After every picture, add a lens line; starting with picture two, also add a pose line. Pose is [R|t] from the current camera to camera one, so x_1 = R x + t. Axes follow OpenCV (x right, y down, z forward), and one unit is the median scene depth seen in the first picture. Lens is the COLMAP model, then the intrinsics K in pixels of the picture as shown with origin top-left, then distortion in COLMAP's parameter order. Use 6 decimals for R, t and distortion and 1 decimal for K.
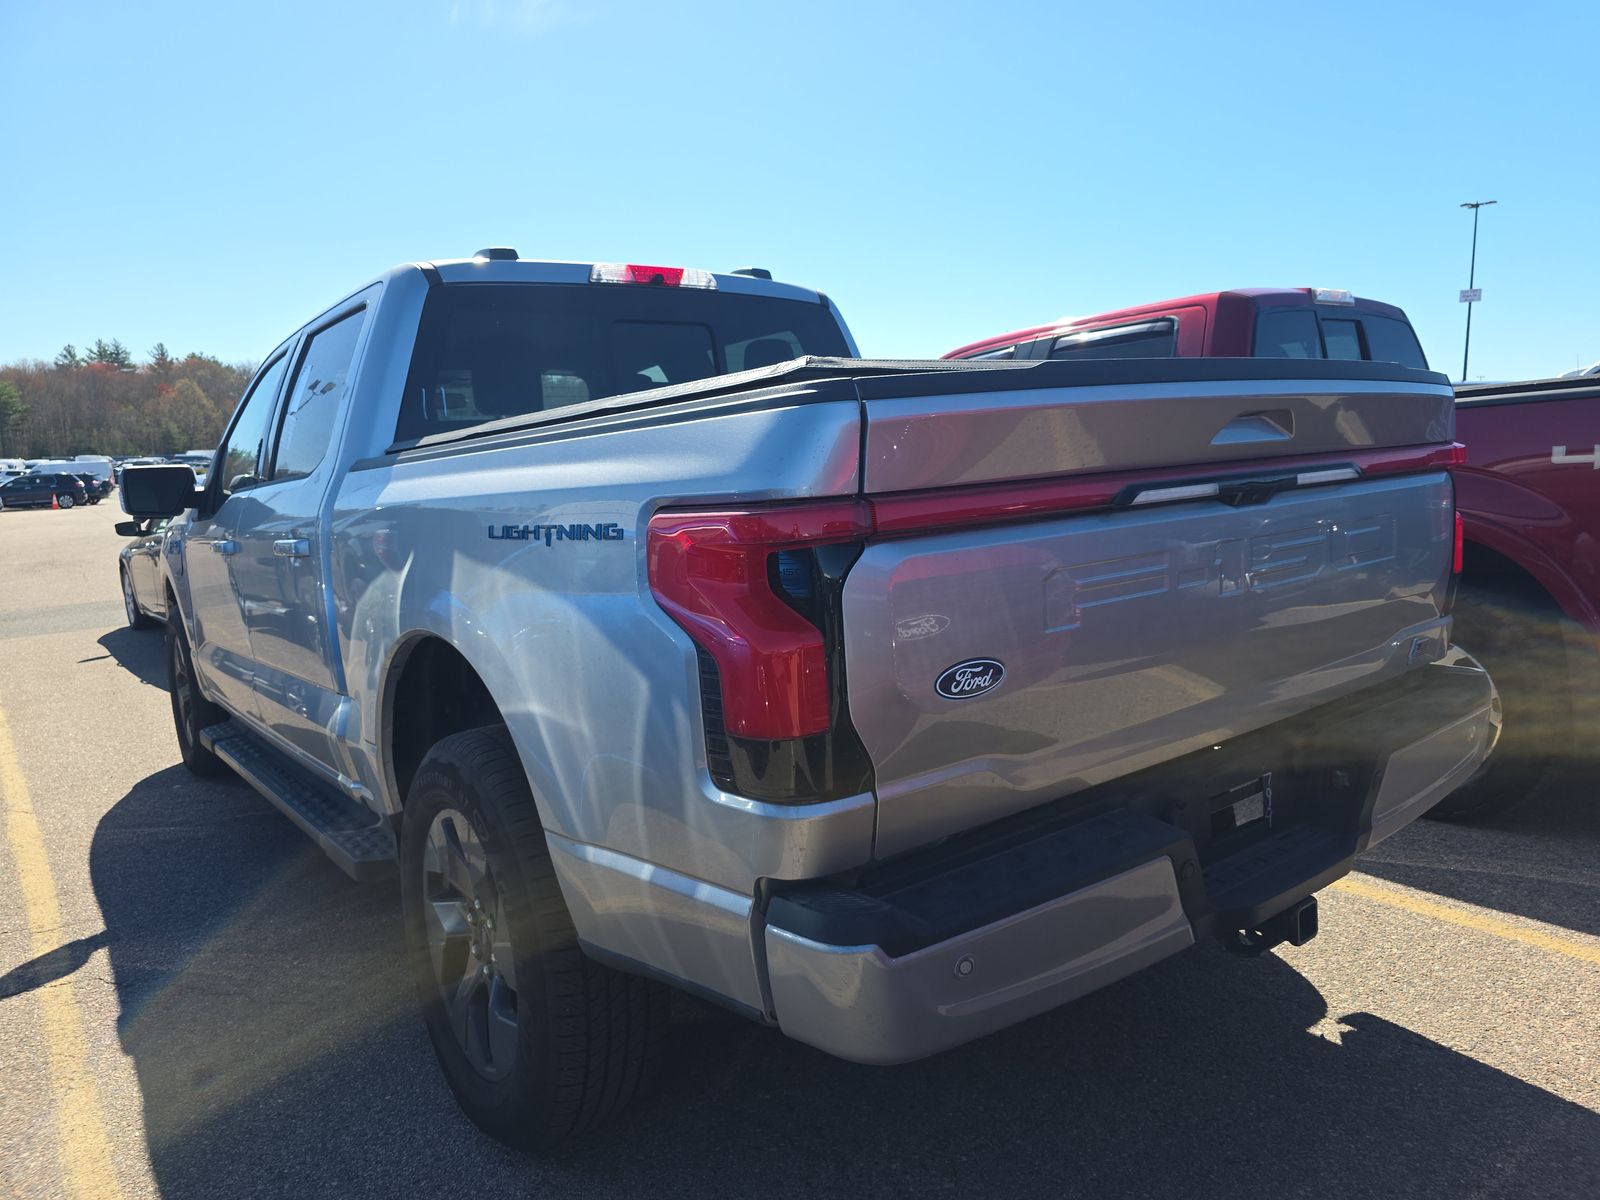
lens RADIAL K [[1005.8, 0, 824.5], [0, 1005.8, 604.4], [0, 0, 1]] dist [0.045703, -0.036537]
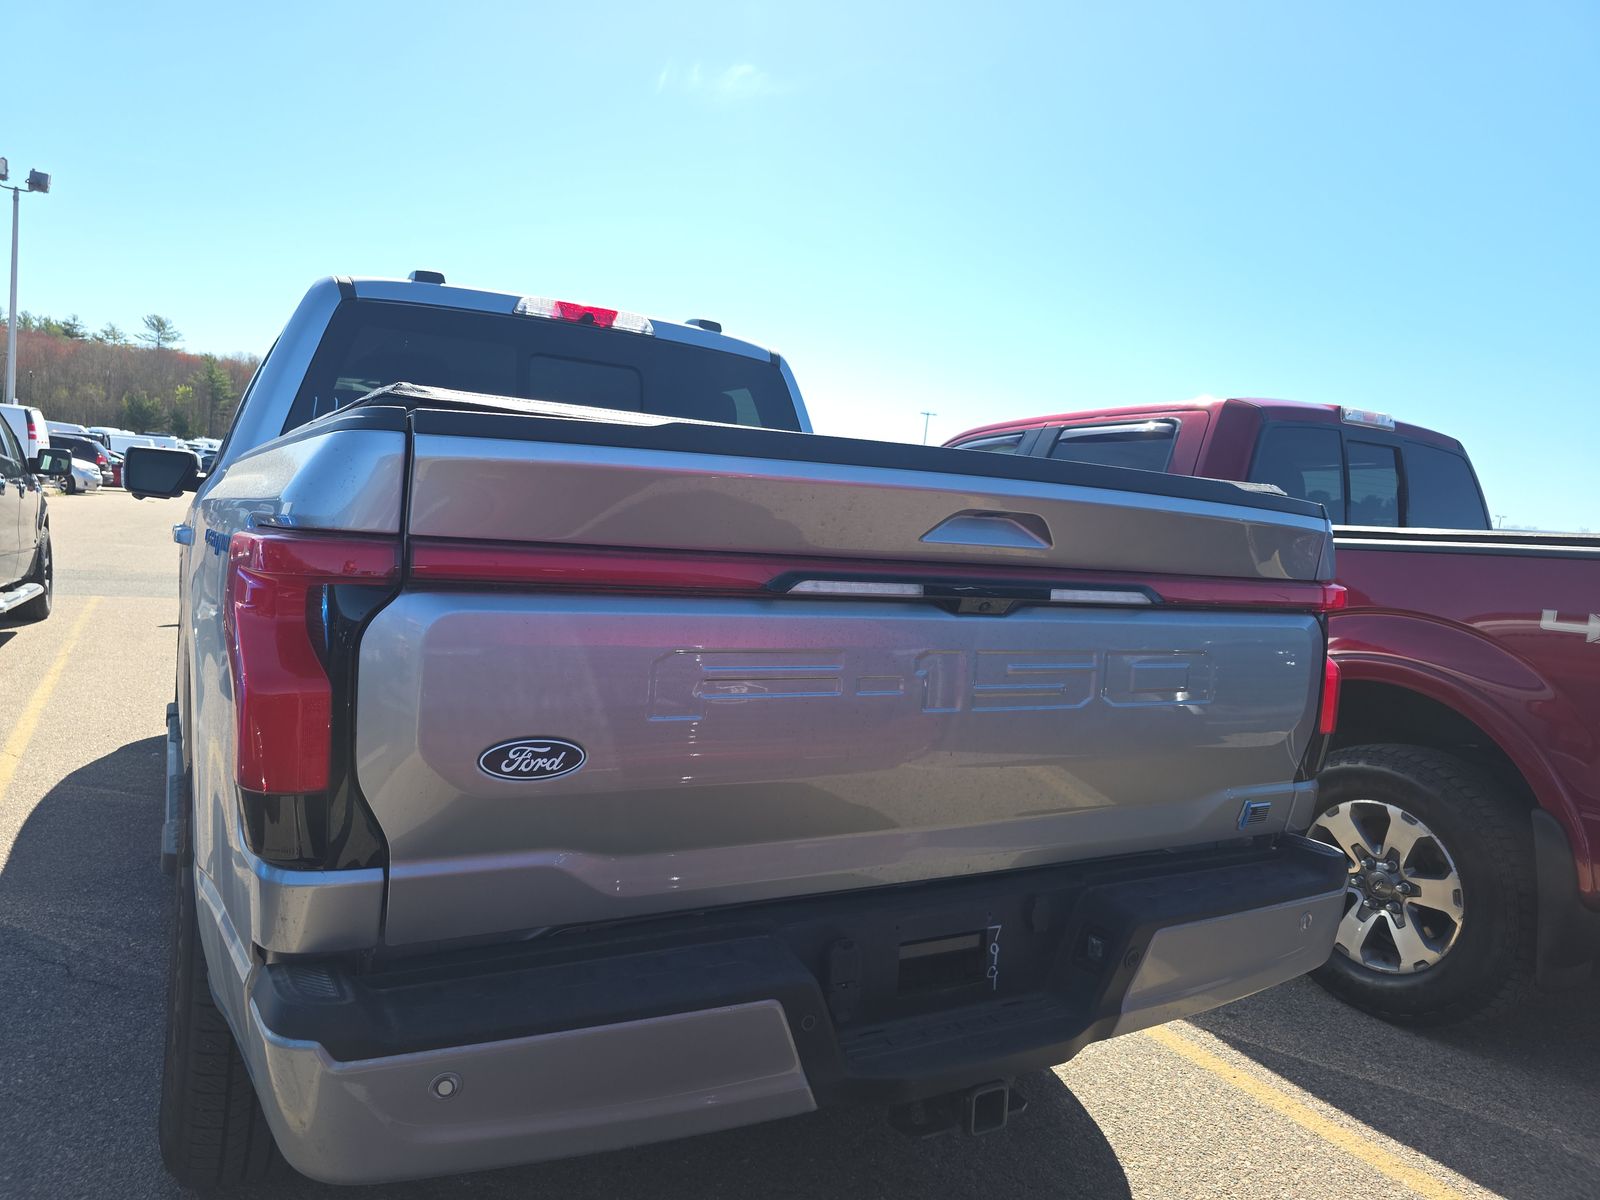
lens RADIAL K [[1005.8, 0, 824.5], [0, 1005.8, 604.4], [0, 0, 1]] dist [0.045703, -0.036537]
pose [[0.981203, 0.137027, -0.135887, 0.242532], [-0.145461, 0.987880, -0.054167, -0.024304], [0.126817, 0.072915, 0.989242, 0.068200]]
